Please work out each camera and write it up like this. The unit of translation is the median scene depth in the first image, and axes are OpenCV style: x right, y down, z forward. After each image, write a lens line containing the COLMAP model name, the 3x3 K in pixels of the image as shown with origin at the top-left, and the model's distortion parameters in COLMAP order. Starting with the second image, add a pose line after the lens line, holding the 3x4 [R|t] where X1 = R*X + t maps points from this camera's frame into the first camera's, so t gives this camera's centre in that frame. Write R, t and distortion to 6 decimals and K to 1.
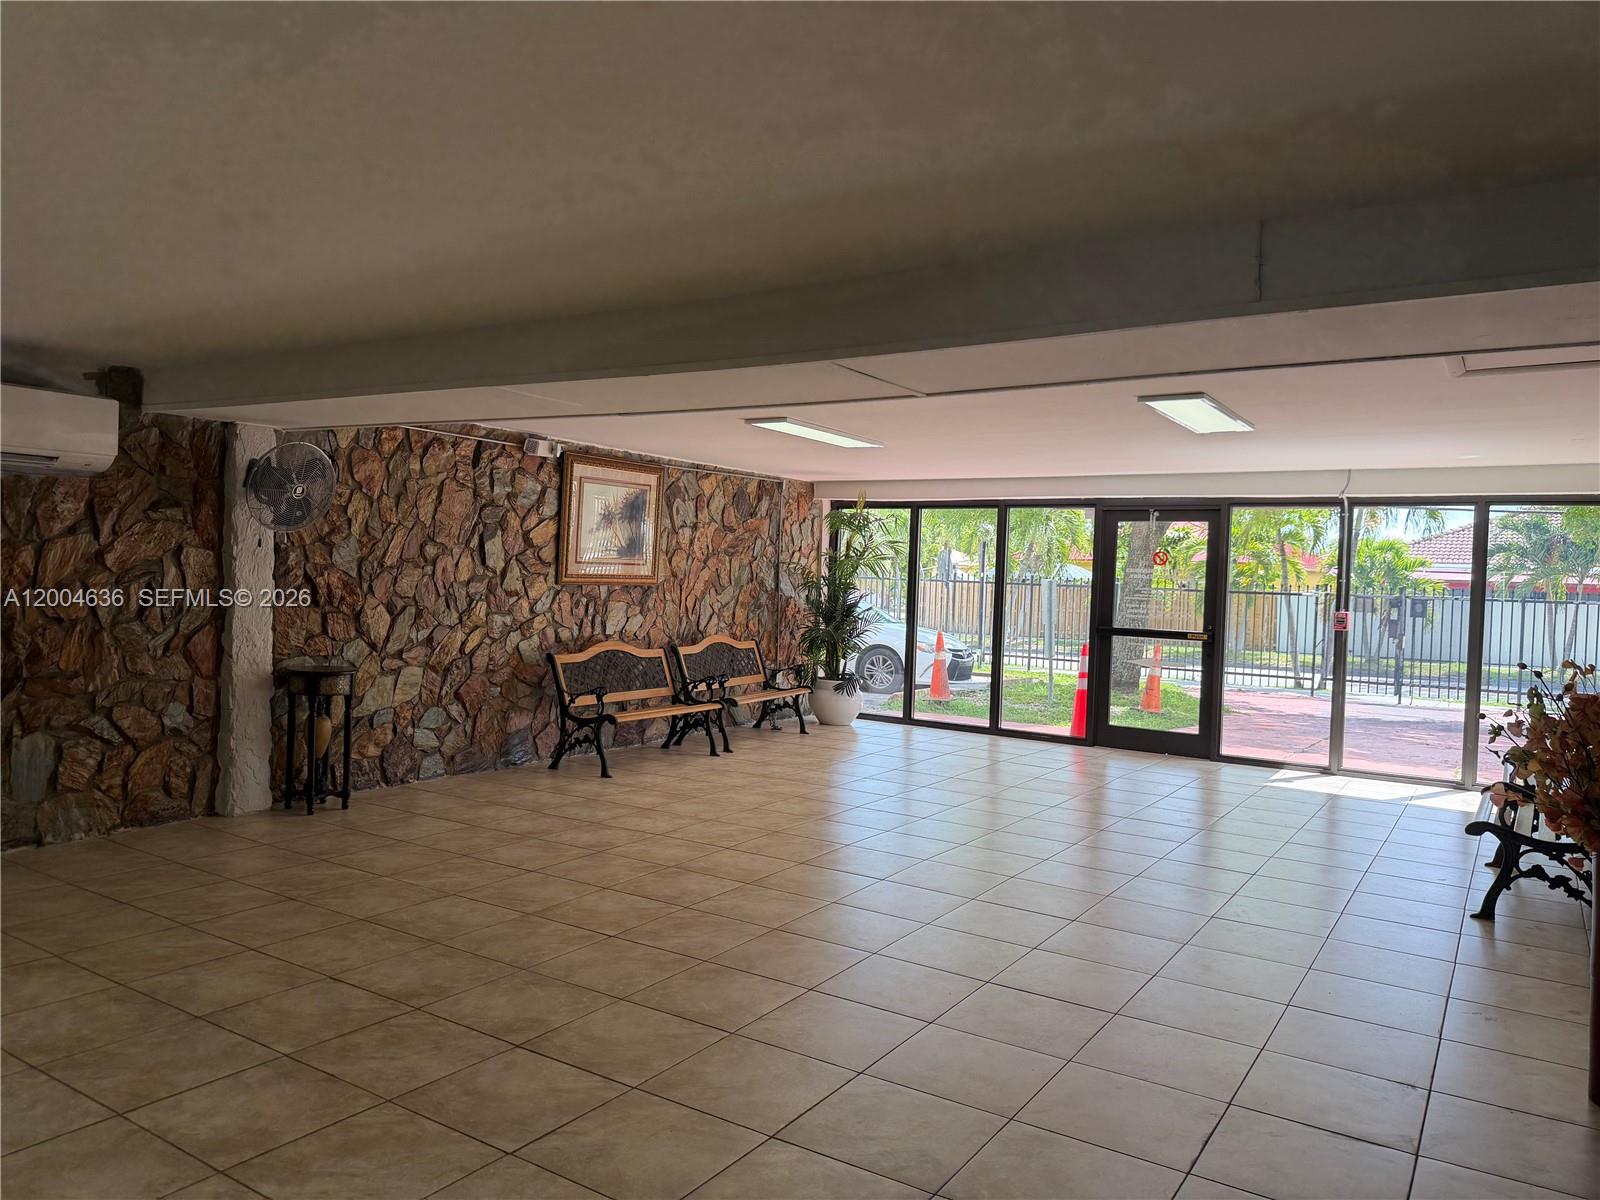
lens RADIAL K [[1139.6, 0, 797.8], [0, 1139.6, 608.2], [0, 0, 1]] dist [-0.002292, -0.001014]
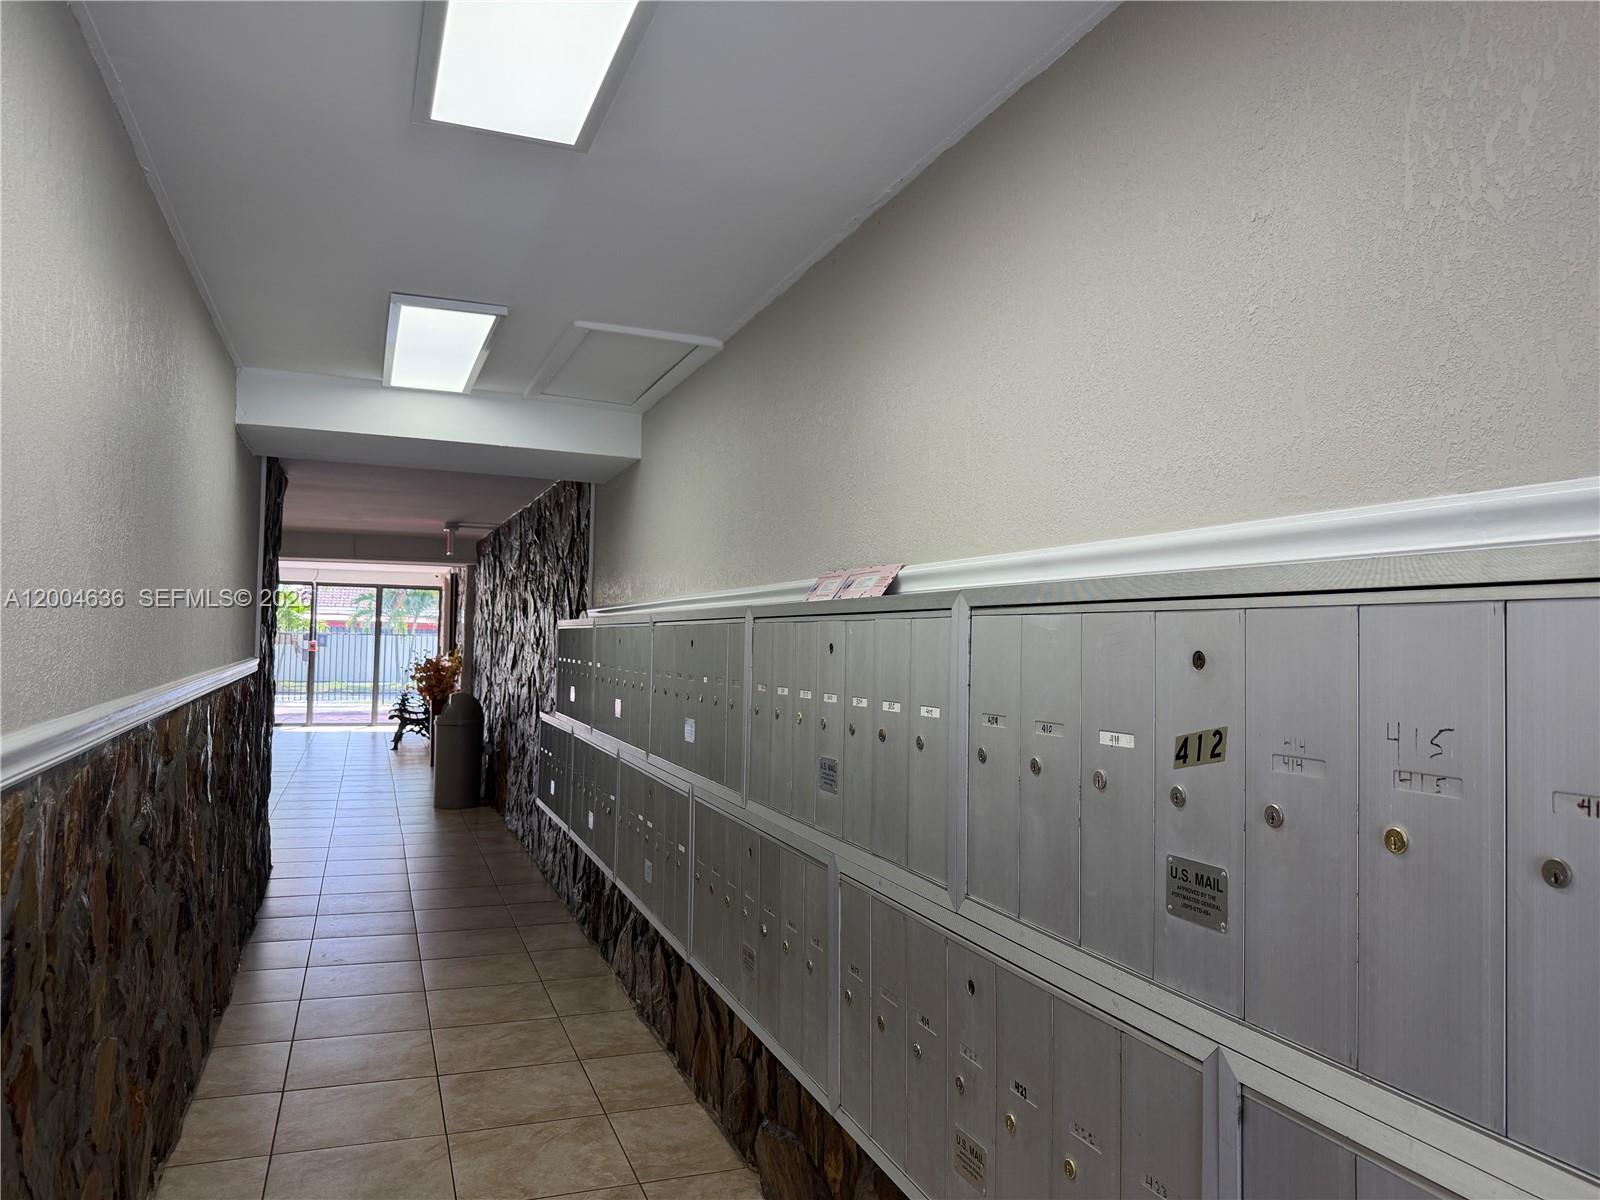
lens RADIAL K [[1139.6, 0, 798.5], [0, 1139.6, 603.4], [0, 0, 1]] dist [-0.002292, -0.001014]
pose [[0.597007, -0.001936, 0.802234, -0.270847], [0.032377, 0.999240, -0.021684, 0.004272], [-0.801582, 0.038920, 0.596616, -0.380262]]
